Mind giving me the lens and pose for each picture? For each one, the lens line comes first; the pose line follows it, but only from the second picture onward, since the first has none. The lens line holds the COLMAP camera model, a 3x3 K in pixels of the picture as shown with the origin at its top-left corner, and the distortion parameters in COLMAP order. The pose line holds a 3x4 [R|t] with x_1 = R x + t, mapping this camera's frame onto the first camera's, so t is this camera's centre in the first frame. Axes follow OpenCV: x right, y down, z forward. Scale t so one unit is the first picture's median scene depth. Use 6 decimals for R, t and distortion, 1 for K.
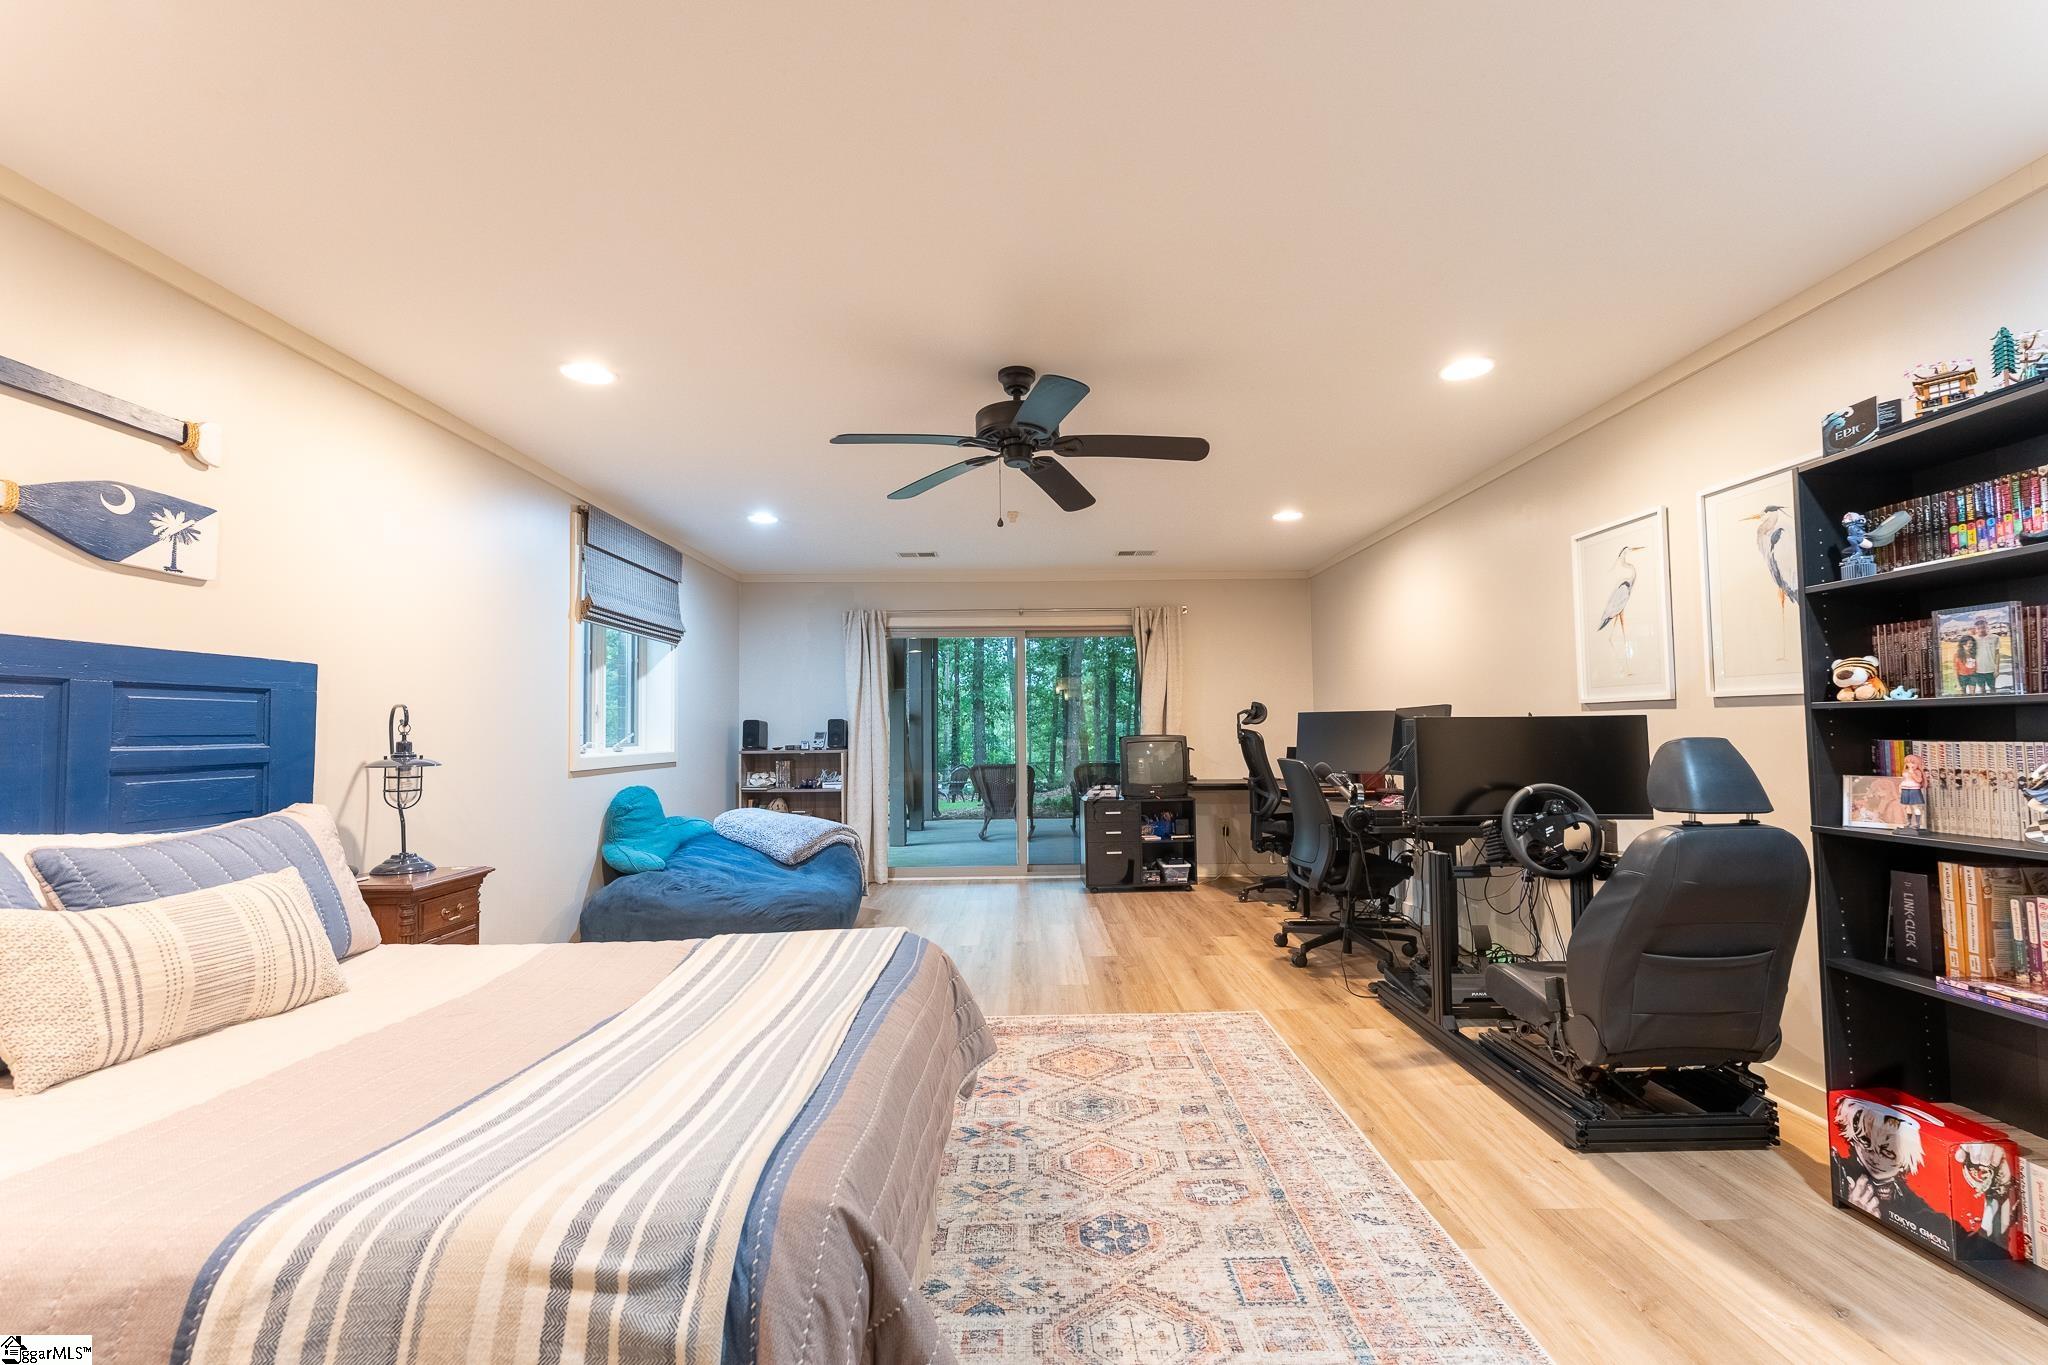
lens RADIAL K [[829.5, 0, 1031.1], [0, 829.5, 688.5], [0, 0, 1]] dist [0.001844, -0.000230]
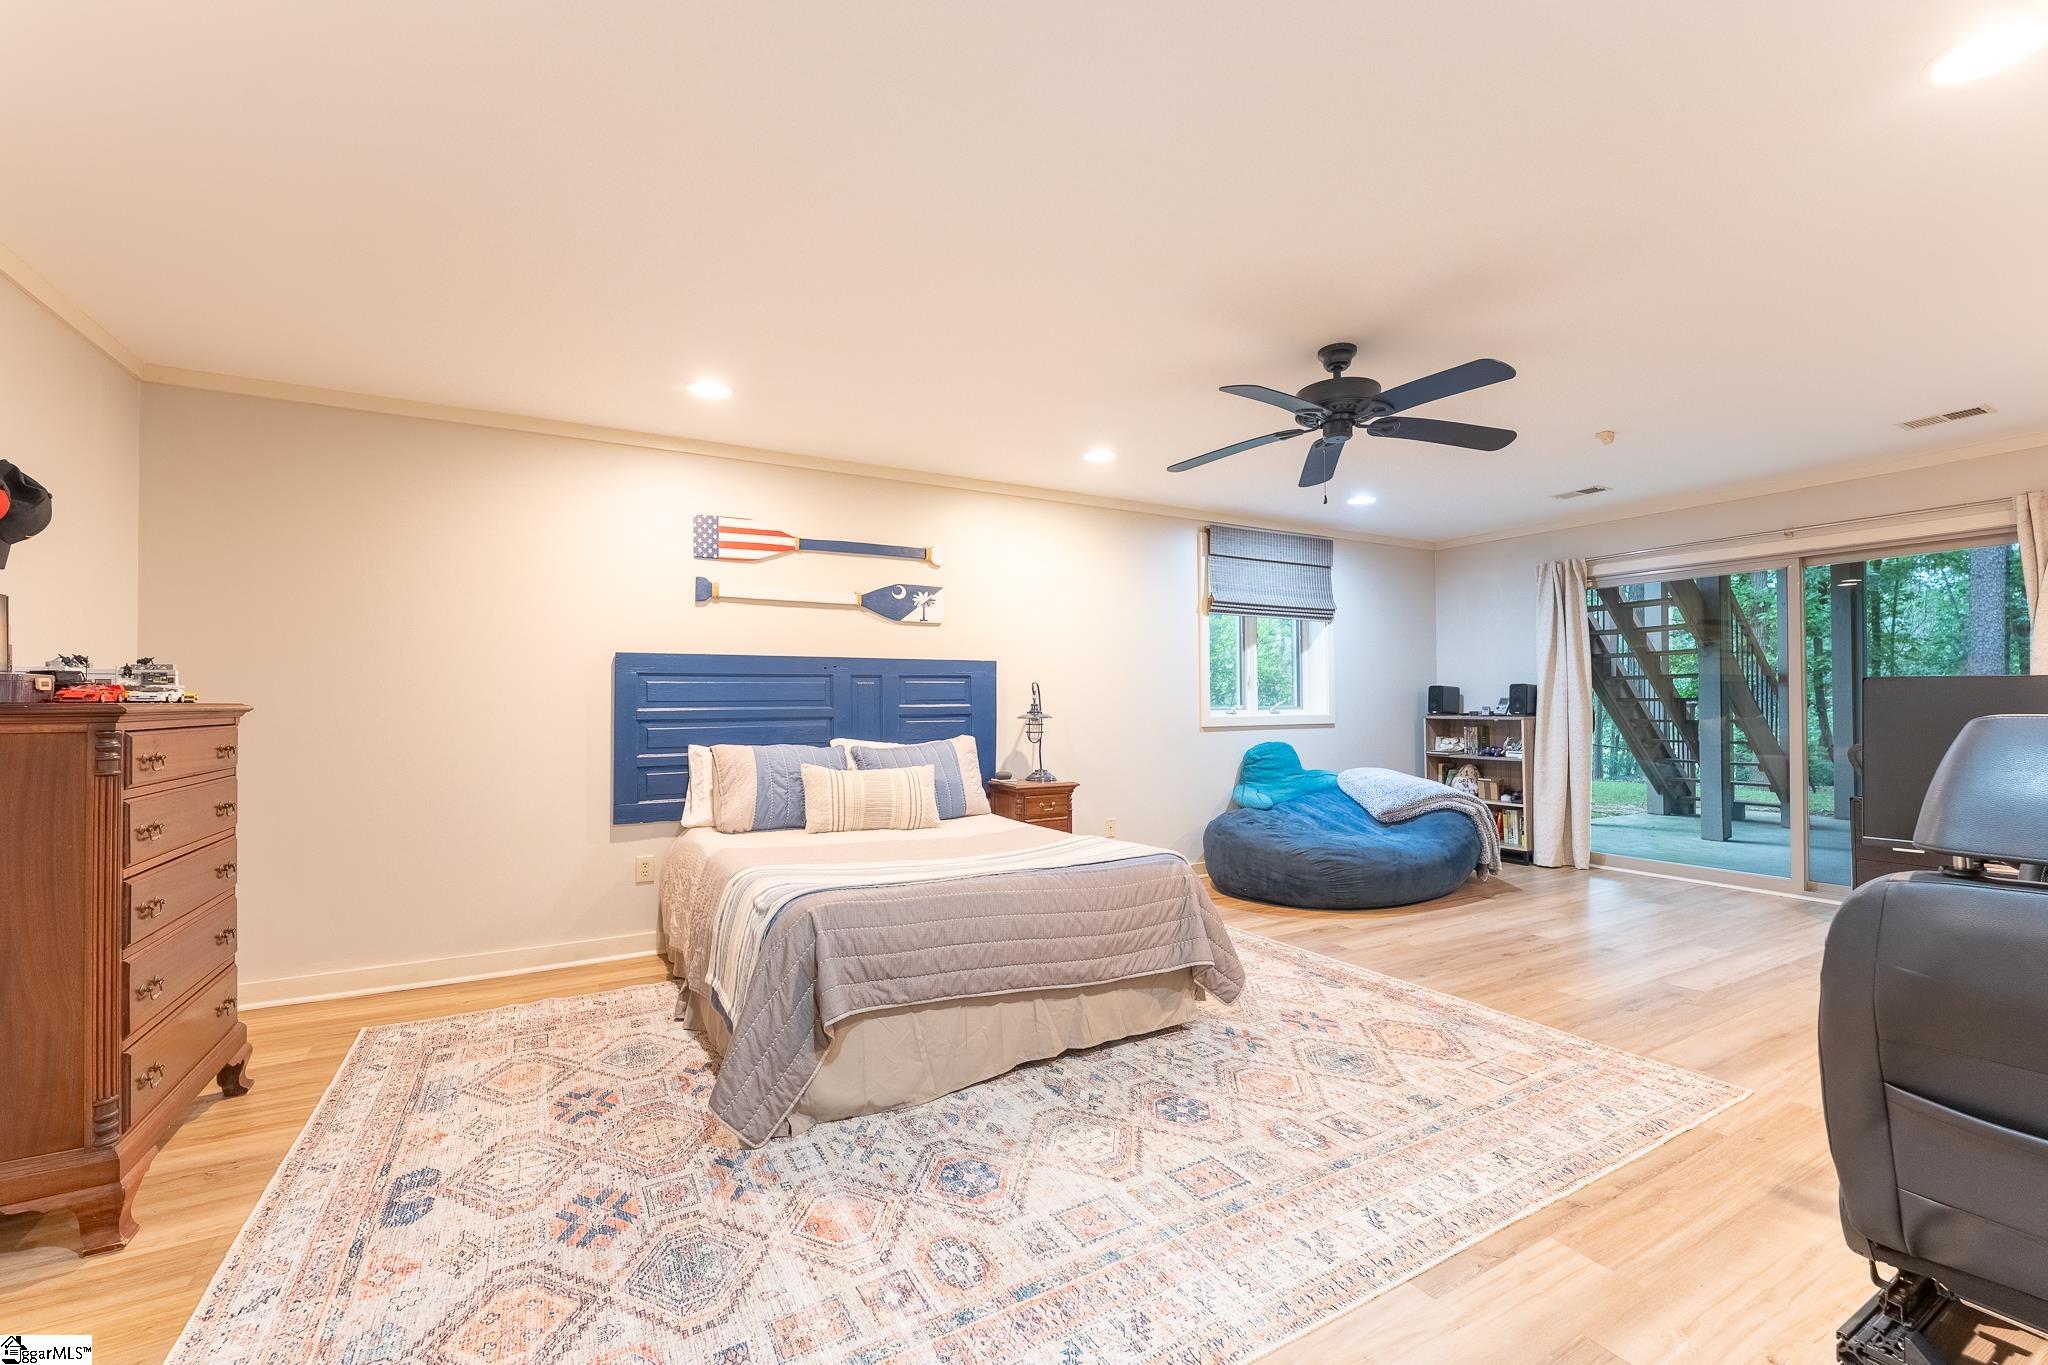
lens RADIAL K [[829.5, 0, 1040.1], [0, 829.5, 689.7], [0, 0, 1]] dist [0.001844, -0.000230]
pose [[0.500659, -0.005845, -0.865625, 0.725679], [0.044868, 0.998808, 0.019206, 0.003222], [0.864481, -0.048454, 0.500325, 0.160539]]
